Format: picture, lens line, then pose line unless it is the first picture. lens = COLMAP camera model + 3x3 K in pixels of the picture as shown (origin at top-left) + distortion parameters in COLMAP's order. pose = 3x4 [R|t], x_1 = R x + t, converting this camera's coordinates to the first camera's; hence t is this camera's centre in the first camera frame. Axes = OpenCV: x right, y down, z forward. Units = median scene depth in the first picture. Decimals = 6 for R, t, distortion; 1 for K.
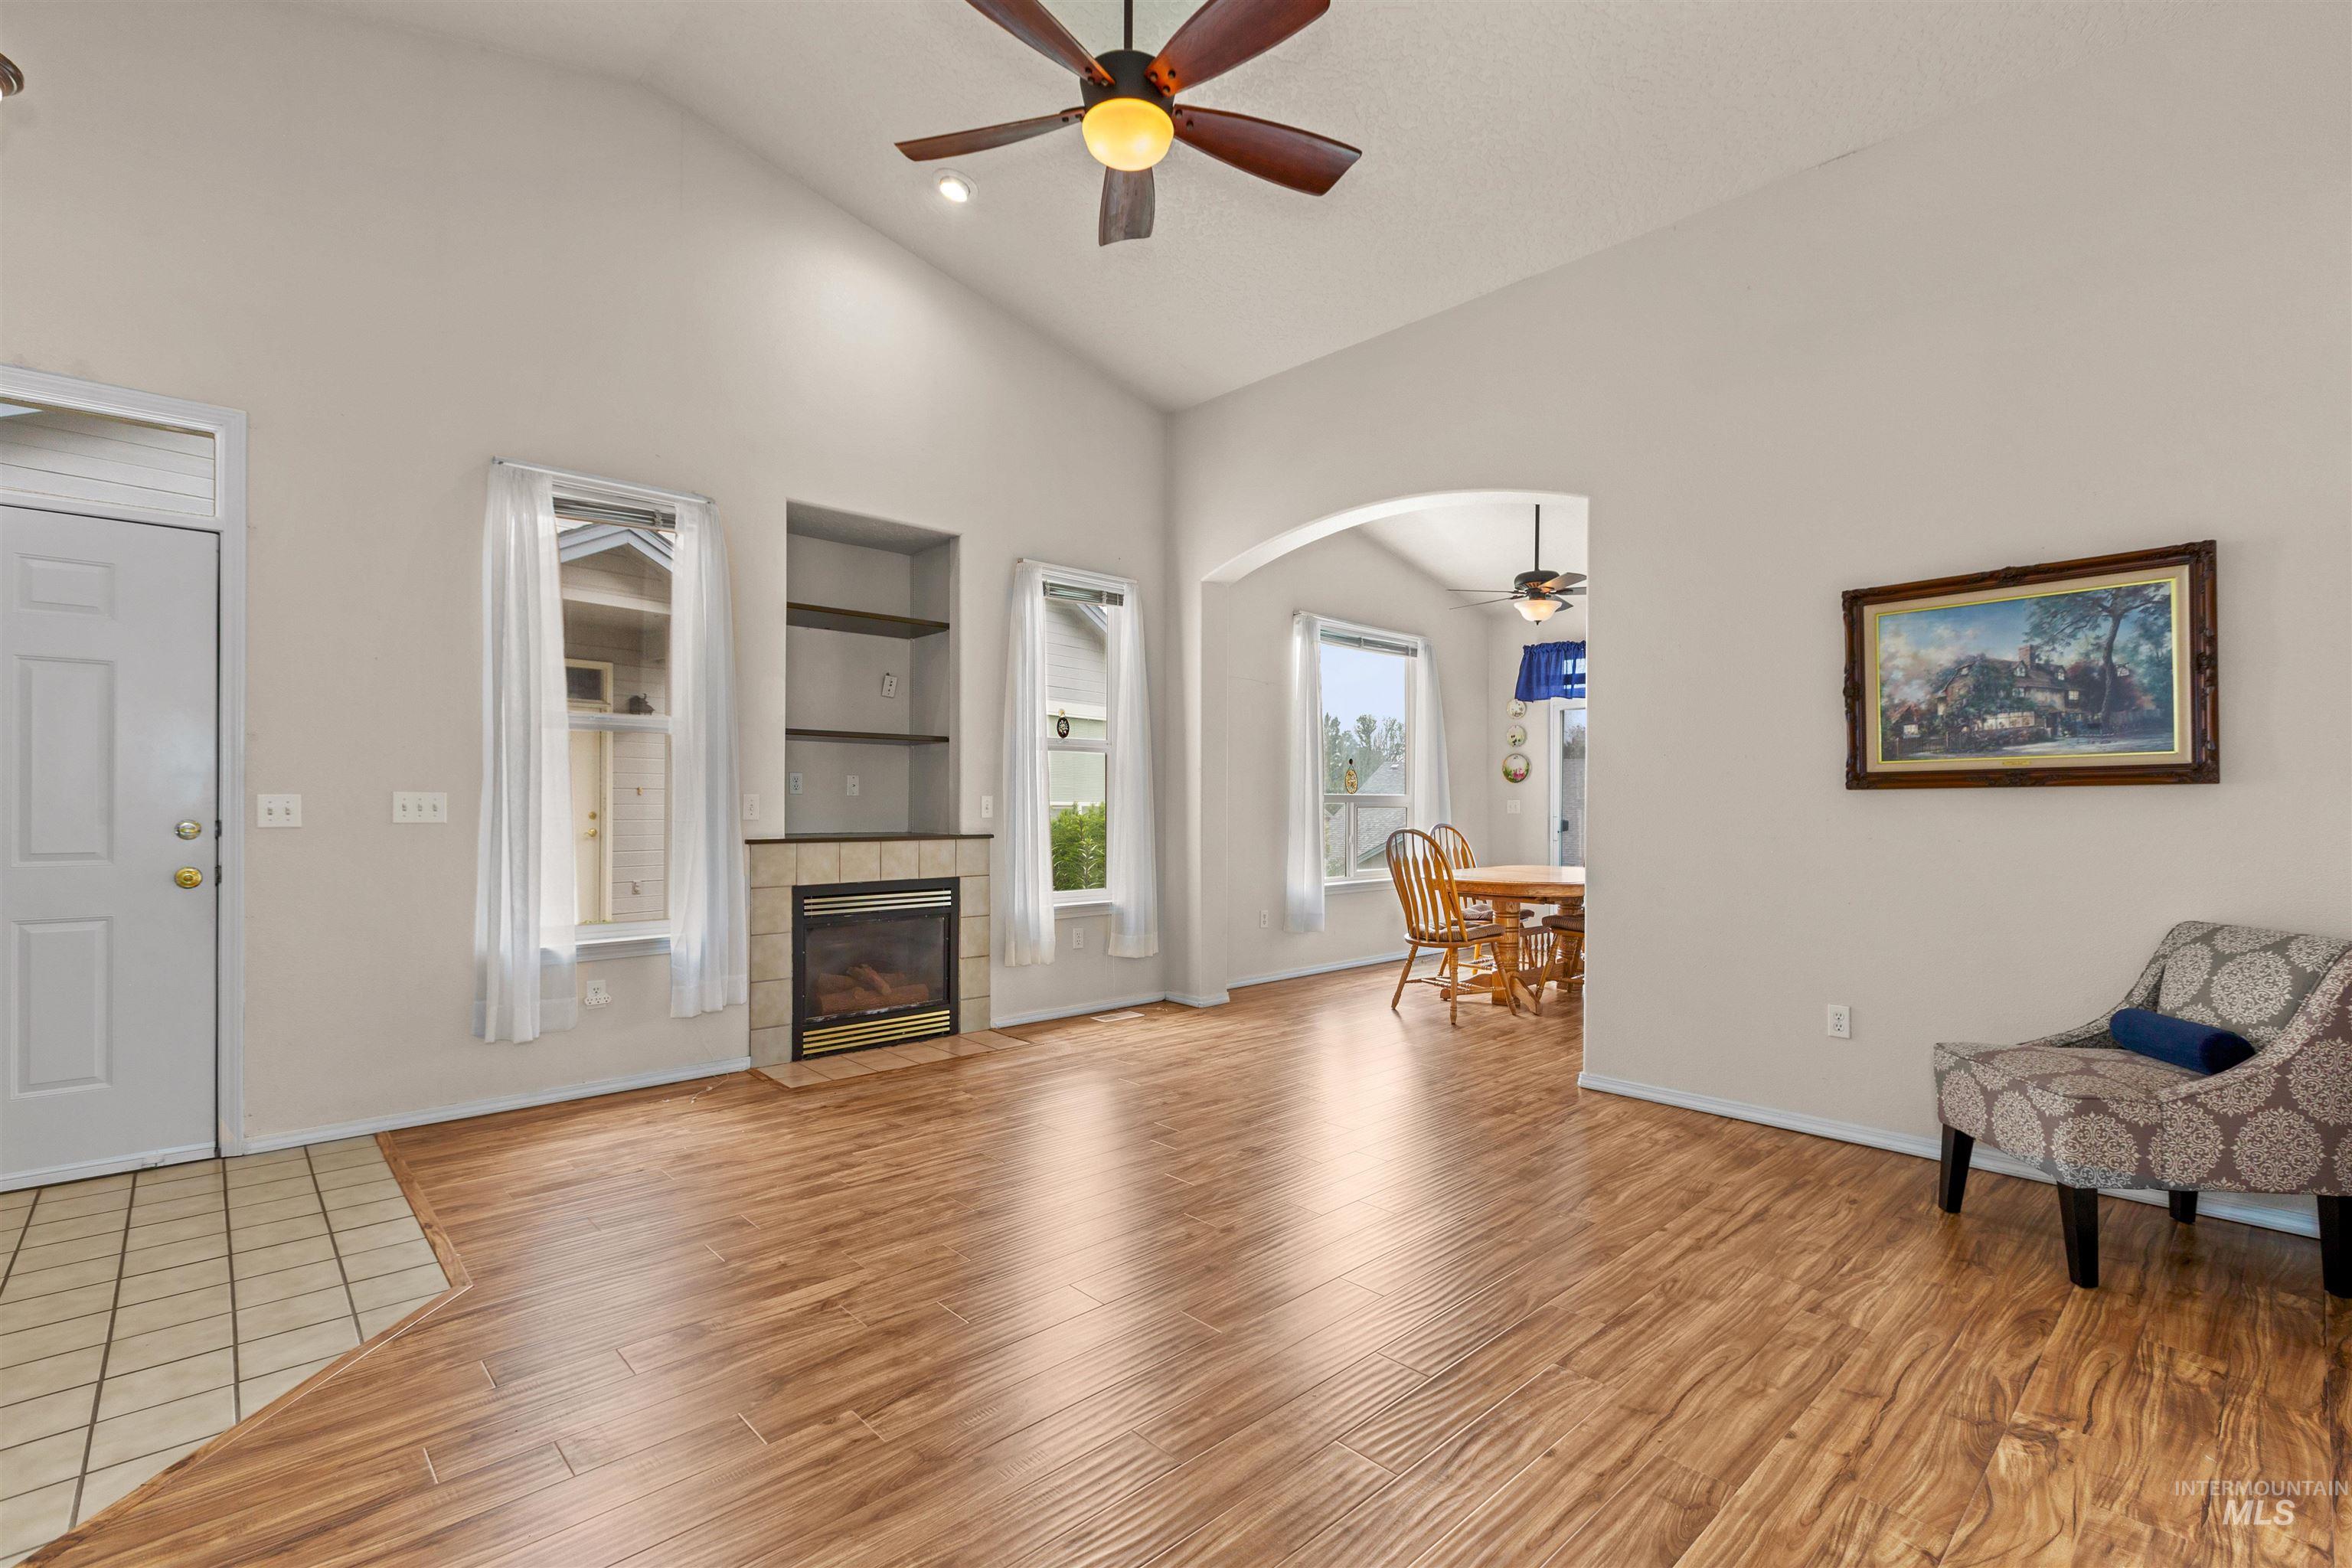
lens RADIAL K [[1064.1, 0, 1176.0], [0, 1064.1, 784.0], [0, 0, 1]] dist [-0.002551, 0.000170]
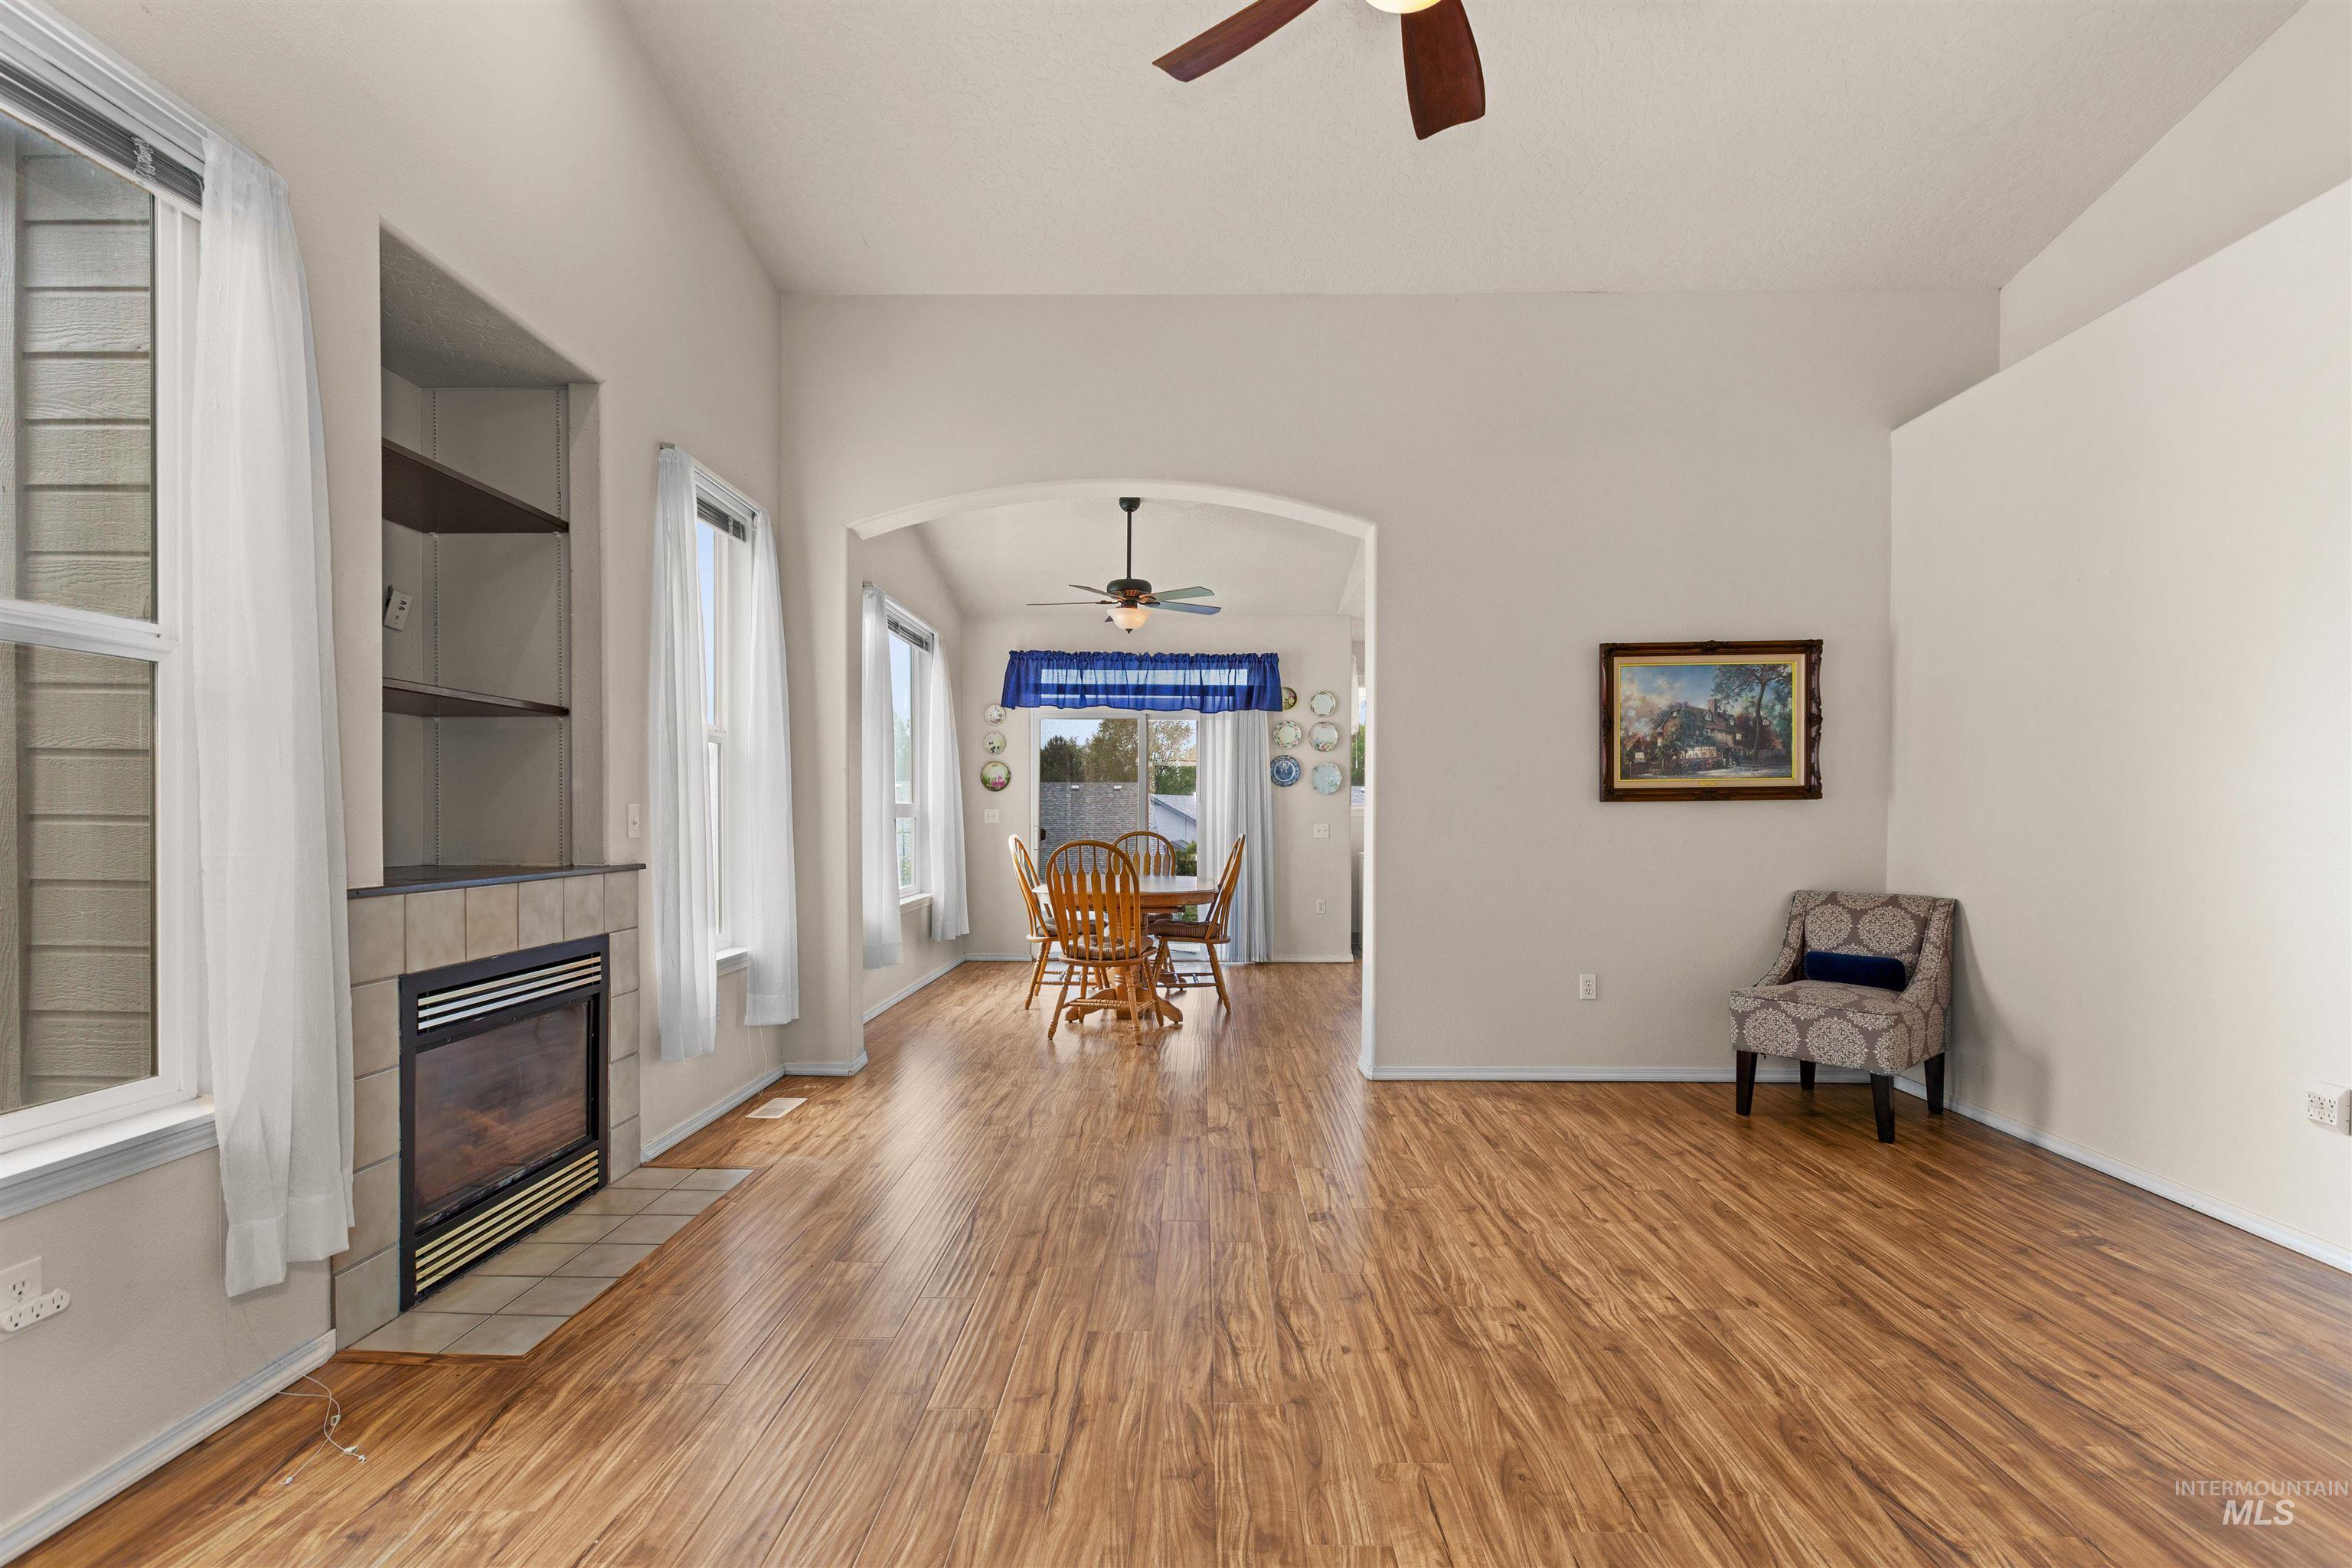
lens RADIAL K [[1064.5, 0, 1181.9], [0, 1064.5, 813.4], [0, 0, 1]] dist [0.000514, 0.000273]
pose [[0.696614, -0.003007, 0.717440, -0.584247], [-0.011292, 0.999821, 0.015154, 0.005159], [-0.717358, -0.018658, 0.696455, 0.456069]]
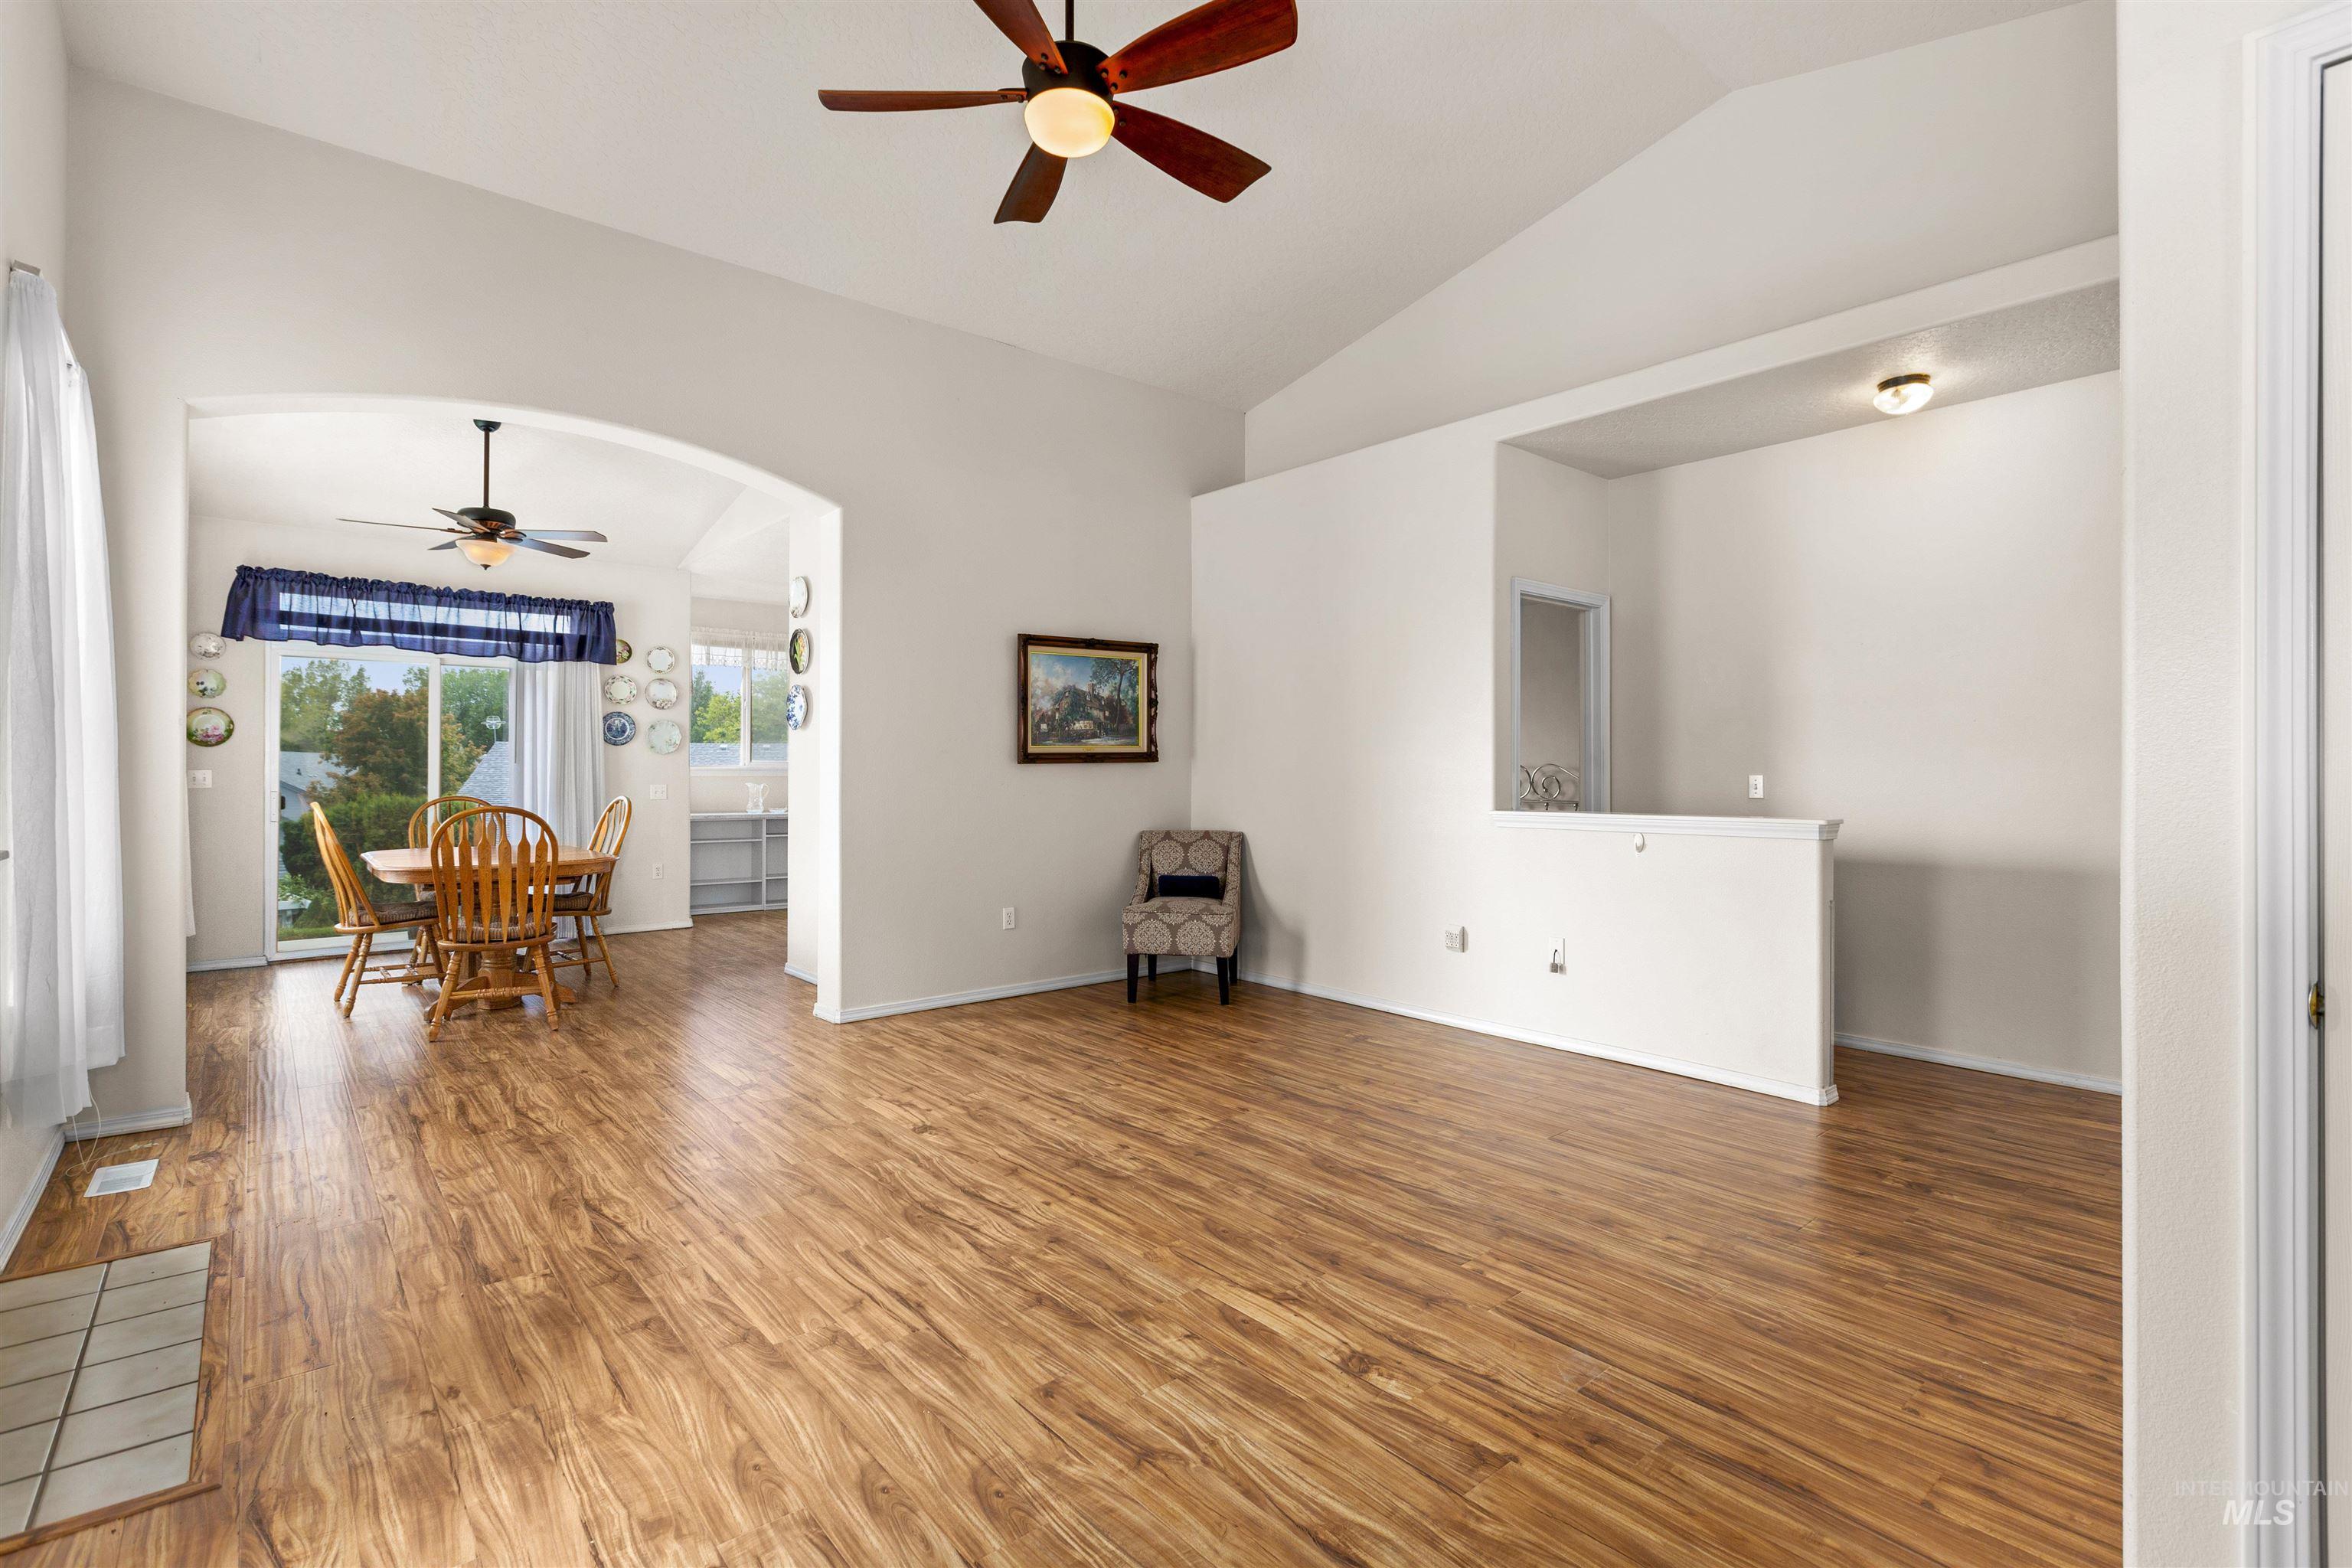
lens RADIAL K [[1086.8, 0, 1121.3], [0, 1086.8, 747.0], [0, 0, 1]] dist [-0.000013, 0.001175]
pose [[0.078828, 0.017264, 0.996739, -0.864062], [-0.014561, 0.999763, -0.016165, 0.003618], [-0.996782, -0.013239, 0.079061, 0.696034]]
